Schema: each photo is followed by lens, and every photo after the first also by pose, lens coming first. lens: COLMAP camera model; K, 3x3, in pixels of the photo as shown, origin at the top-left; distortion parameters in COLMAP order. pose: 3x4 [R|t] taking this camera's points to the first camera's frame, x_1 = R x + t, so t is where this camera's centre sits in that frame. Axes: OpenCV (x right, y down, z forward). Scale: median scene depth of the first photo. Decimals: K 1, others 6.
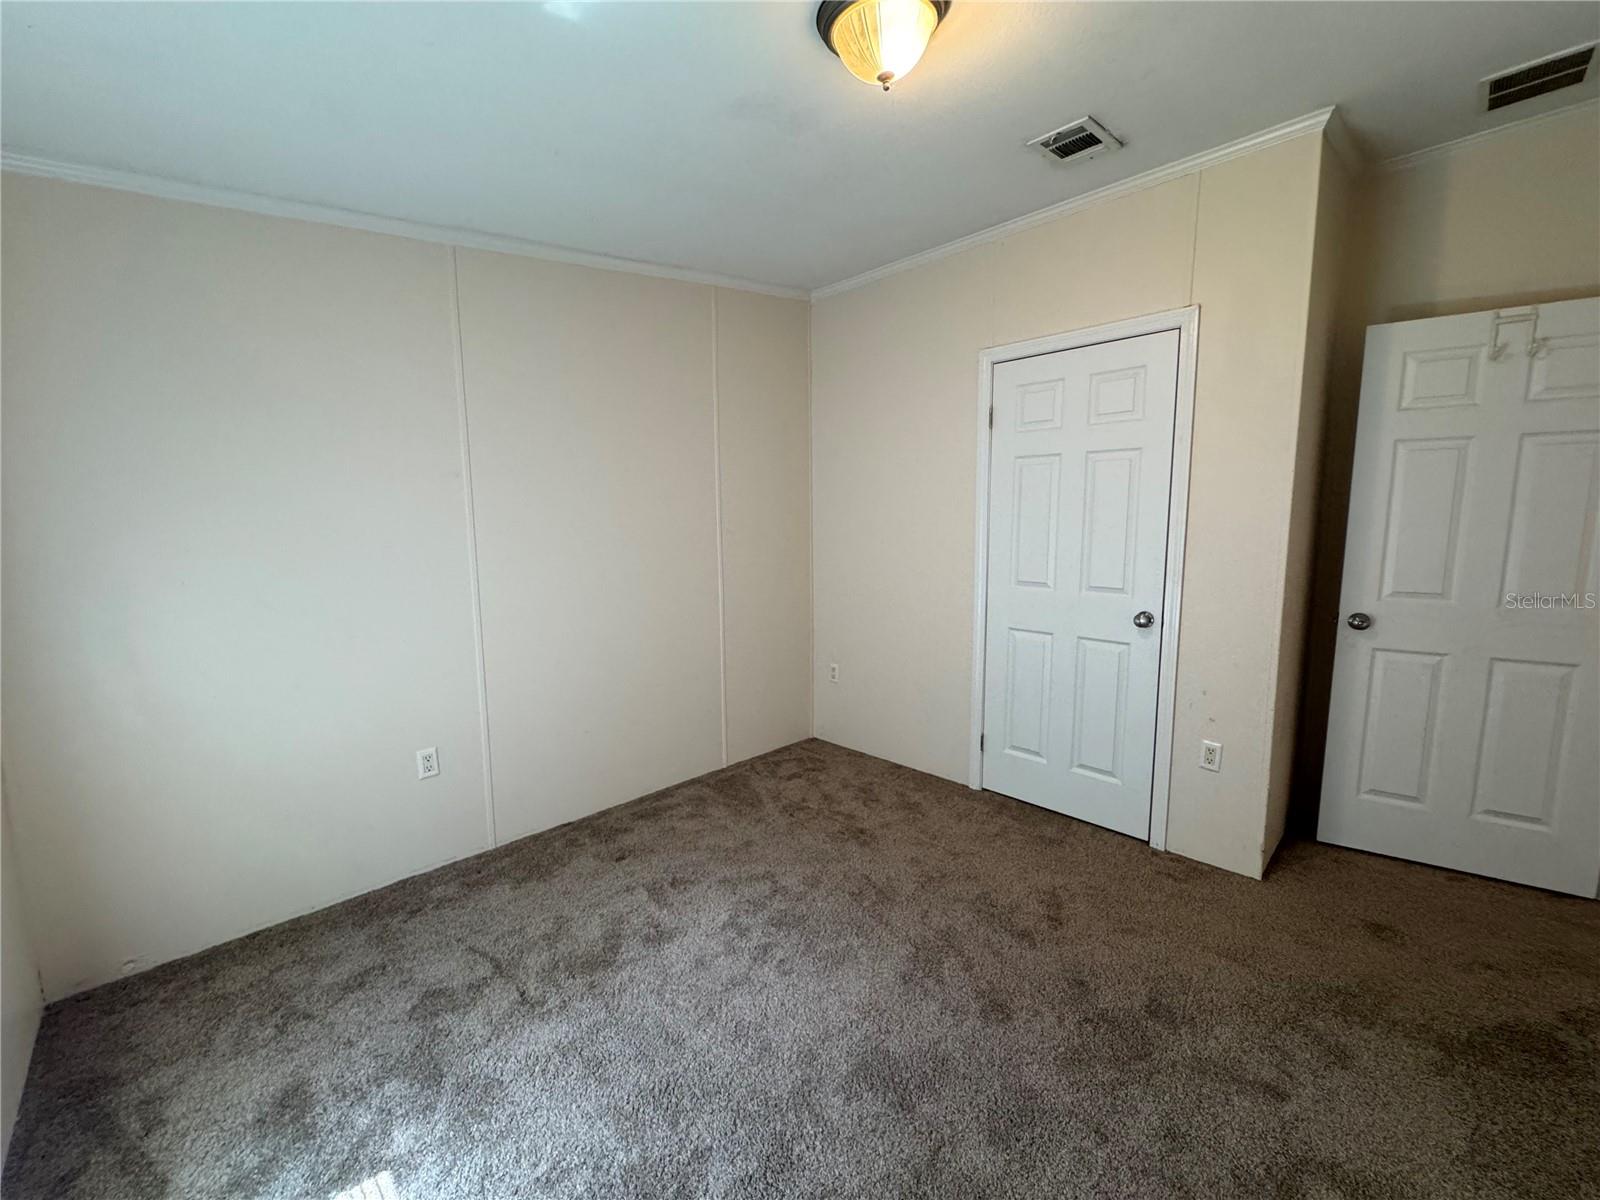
lens RADIAL K [[639.2, 0, 801.4], [0, 639.2, 596.8], [0, 0, 1]] dist [-0.001169, -0.000289]
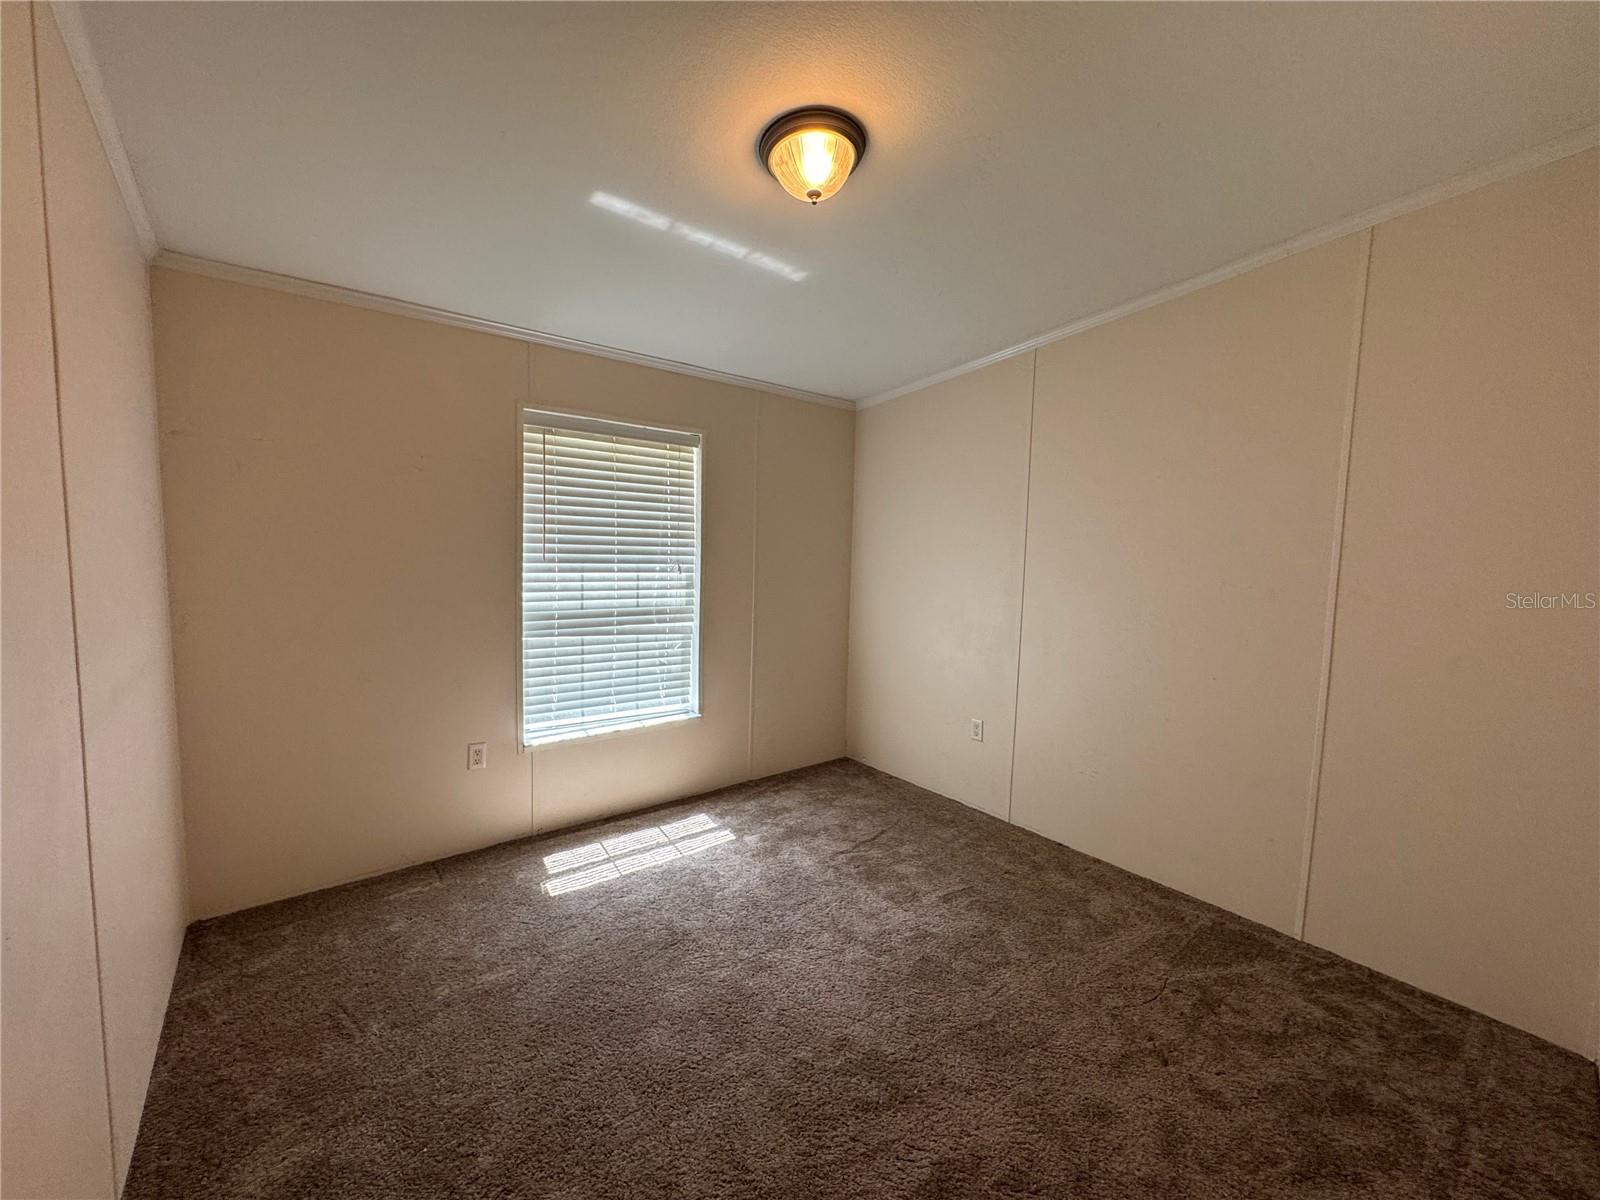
lens RADIAL K [[639.2, 0, 801.4], [0, 639.2, 596.8], [0, 0, 1]] dist [-0.001169, -0.000289]
pose [[-0.096506, 0.095689, -0.990722, 0.843411], [-0.146223, 0.983205, 0.109207, -0.130321], [0.984533, 0.155405, -0.080893, 0.711032]]
